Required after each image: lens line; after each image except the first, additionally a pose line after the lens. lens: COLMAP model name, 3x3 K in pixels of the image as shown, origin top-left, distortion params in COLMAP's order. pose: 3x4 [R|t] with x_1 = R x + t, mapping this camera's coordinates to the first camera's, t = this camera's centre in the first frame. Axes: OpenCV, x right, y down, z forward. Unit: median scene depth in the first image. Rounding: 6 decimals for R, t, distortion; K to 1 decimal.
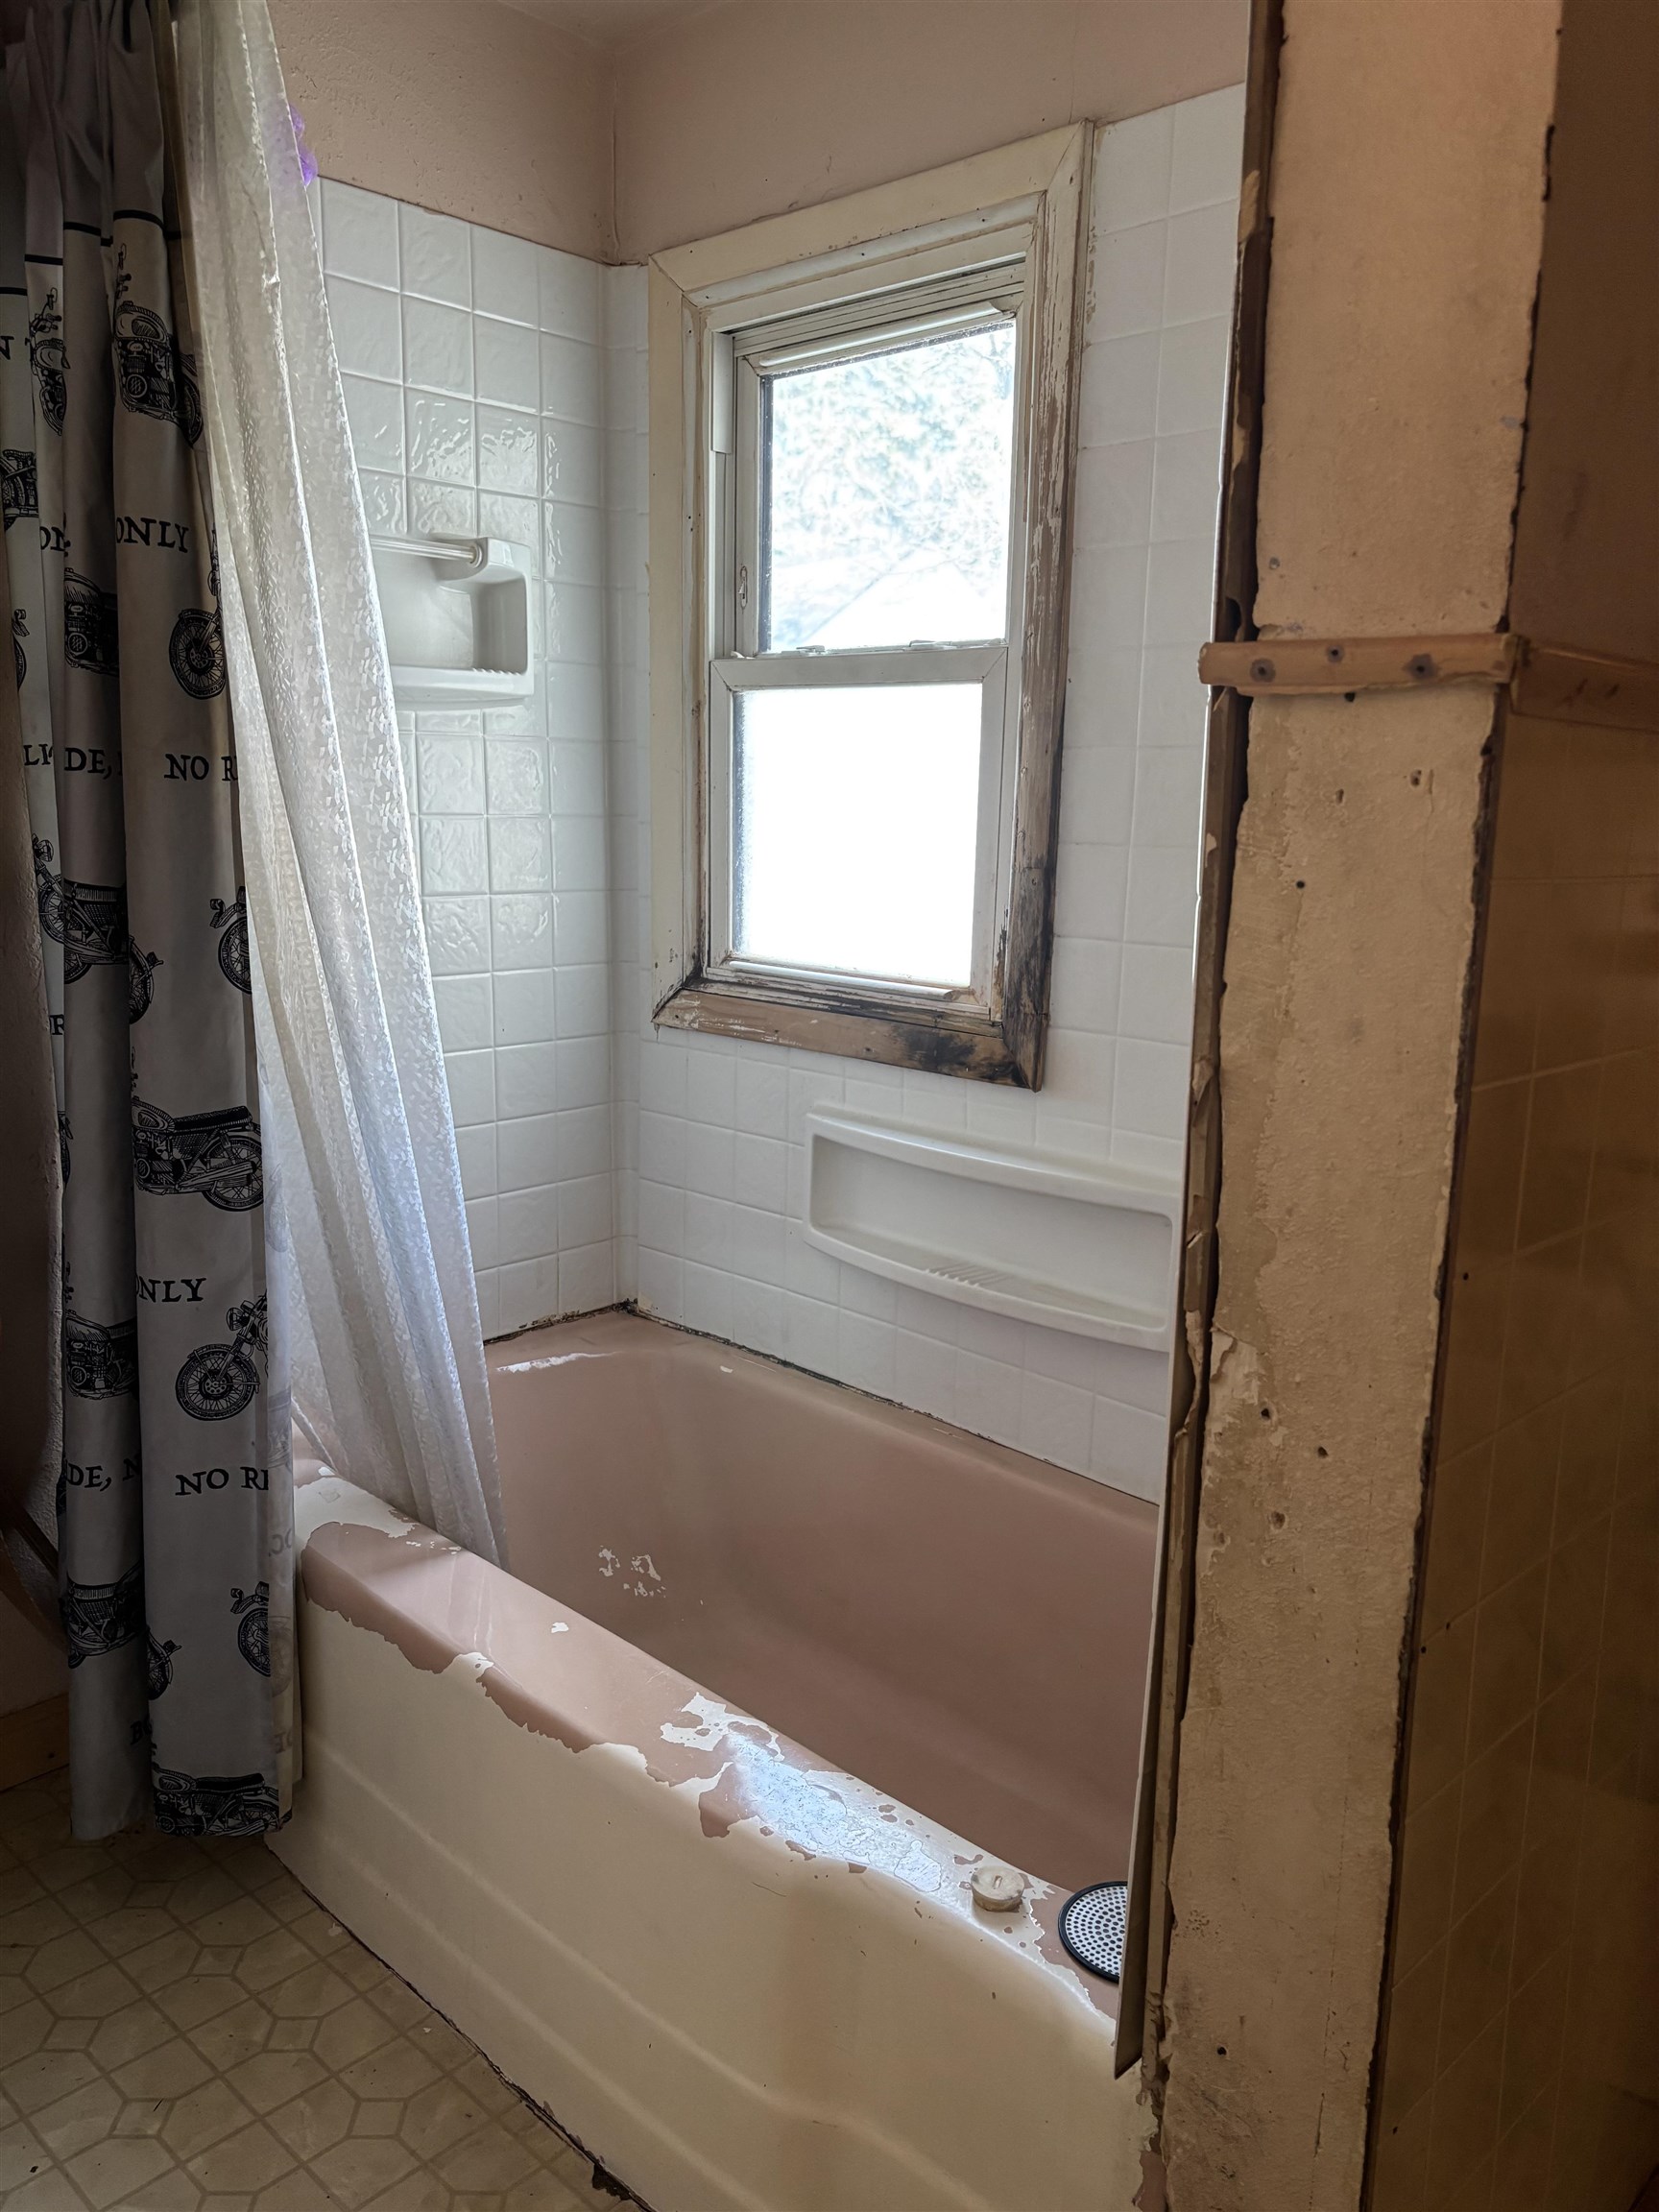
lens RADIAL K [[1671.6, 0, 825.2], [0, 1671.6, 1104.4], [0, 0, 1]] dist [0.028133, -0.004953]
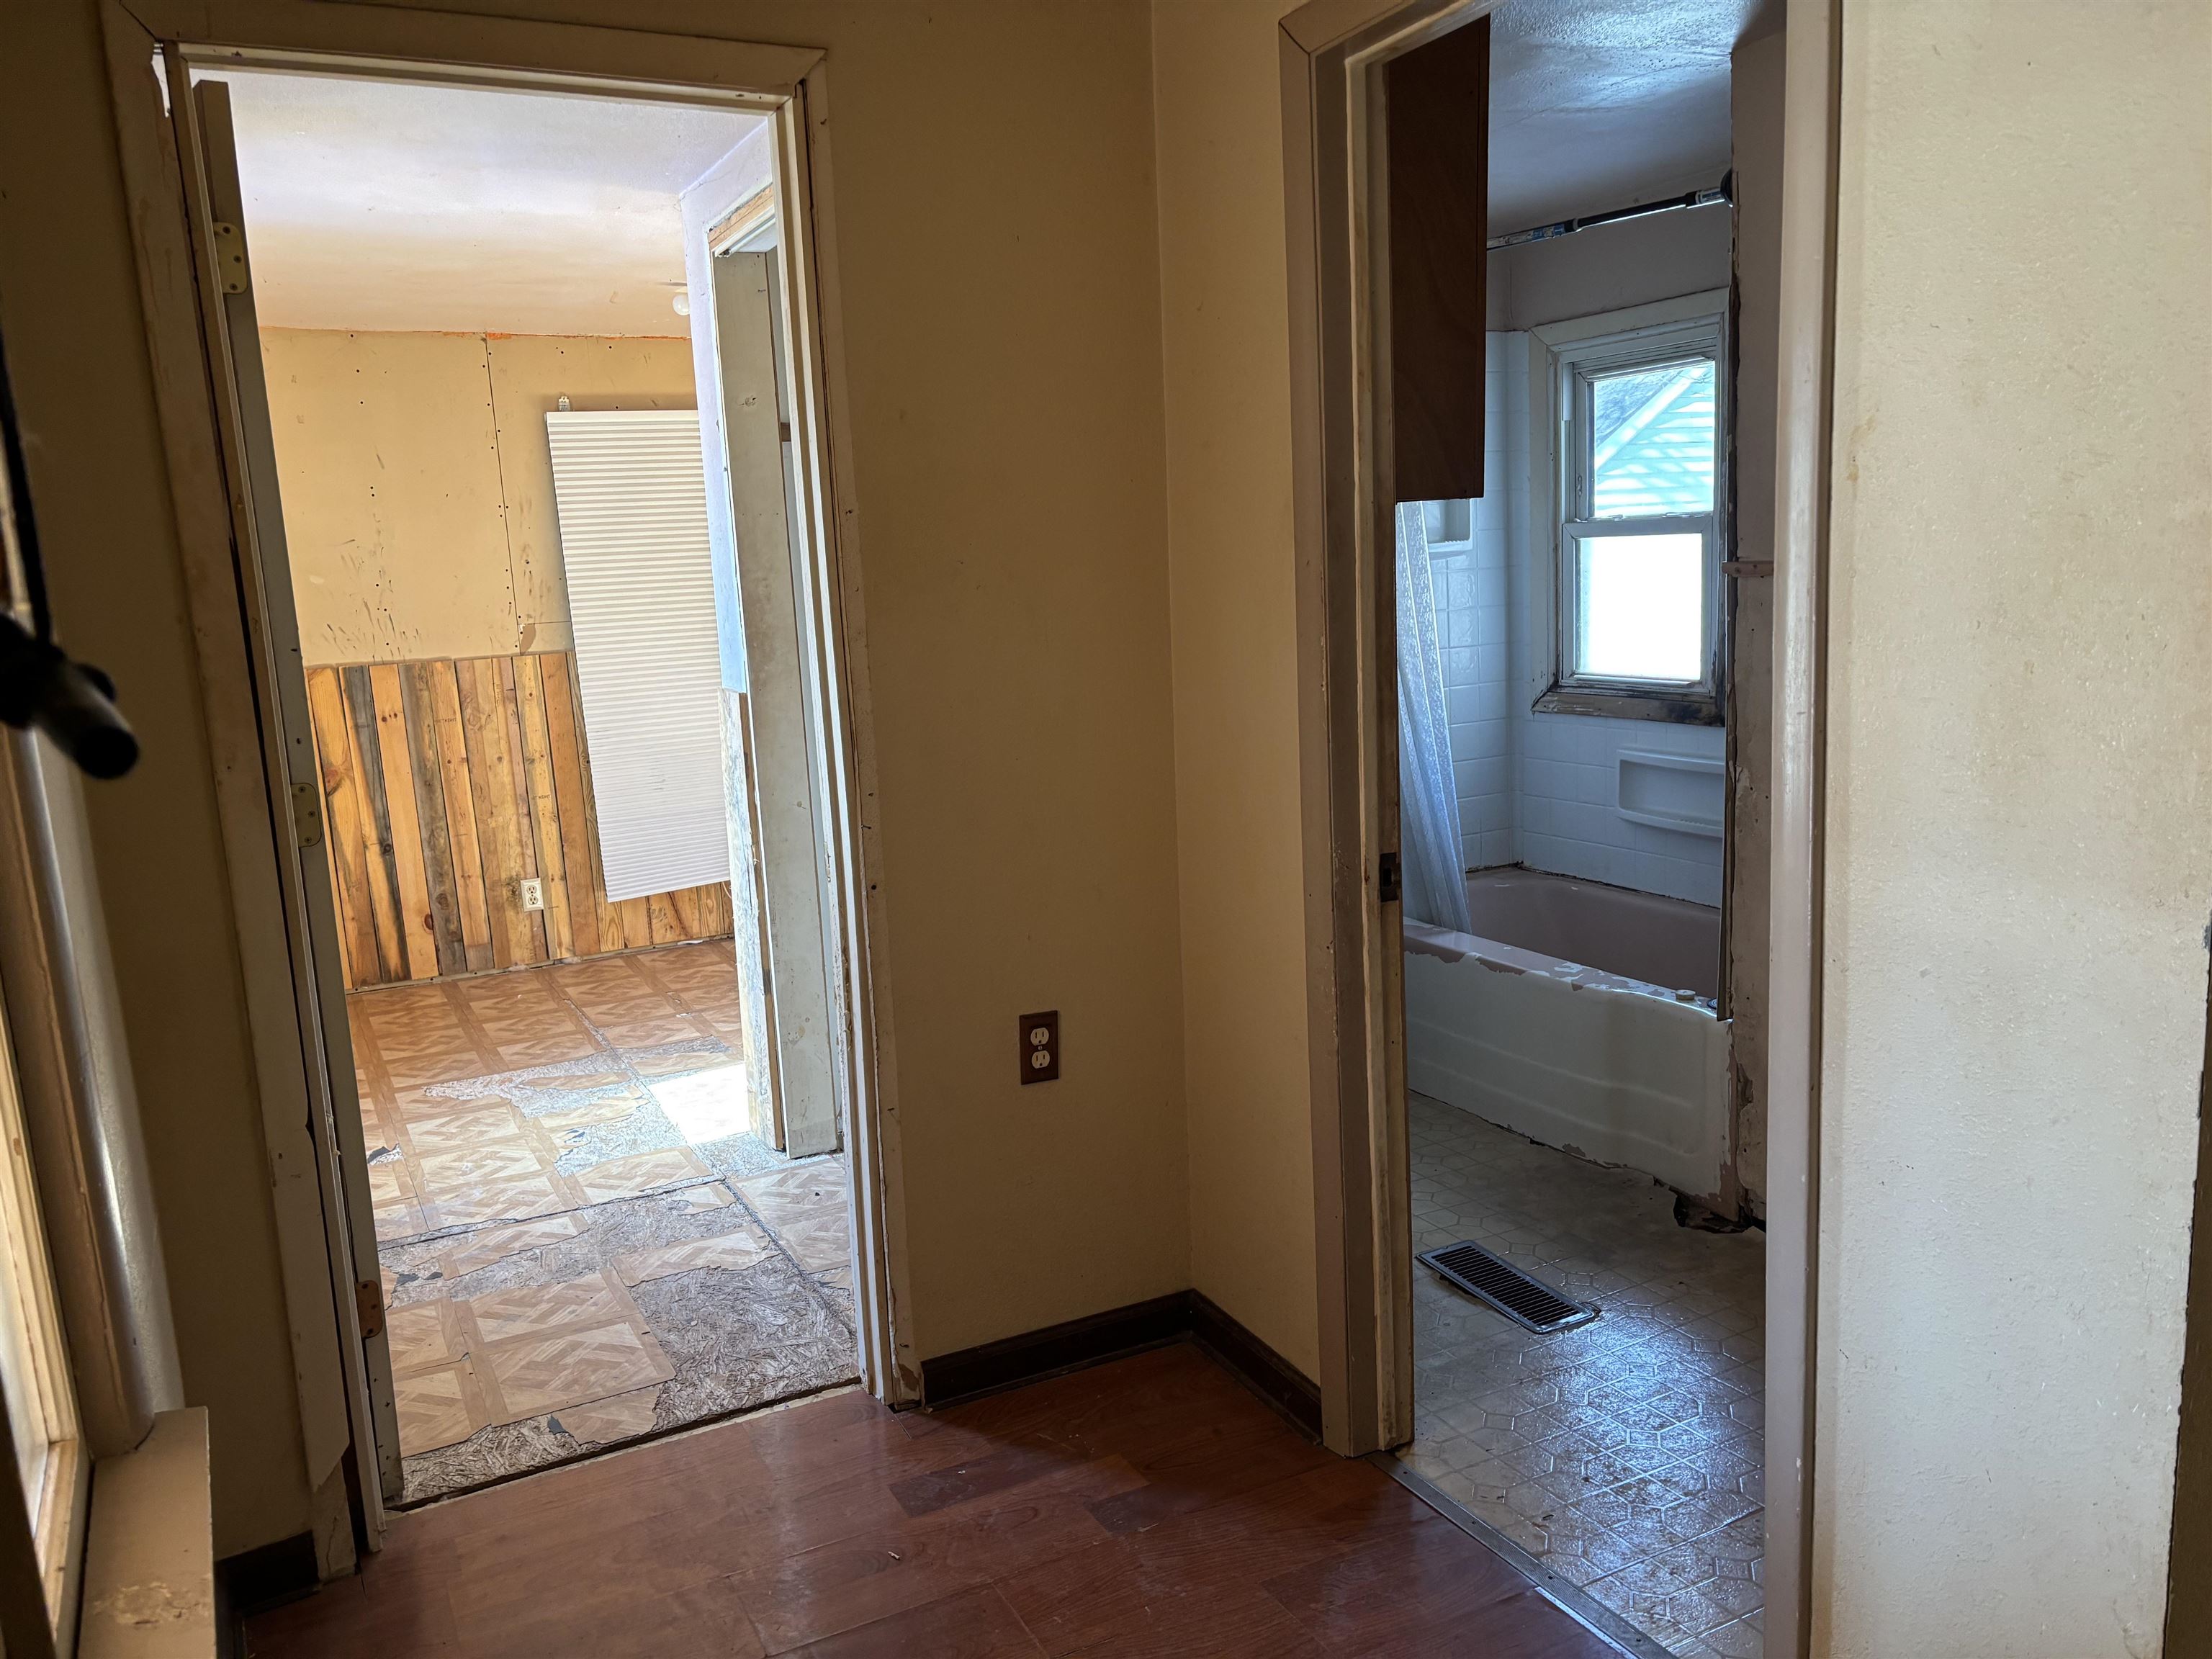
lens RADIAL K [[1671.6, 0, 1053.3], [0, 1671.6, 823.1], [0, 0, 1]] dist [0.028133, -0.004953]
pose [[0.938888, -0.014083, -0.343935, 0.044984], [0.006564, 0.999714, -0.023017, 0.135684], [0.344161, 0.019353, 0.938711, -1.105084]]
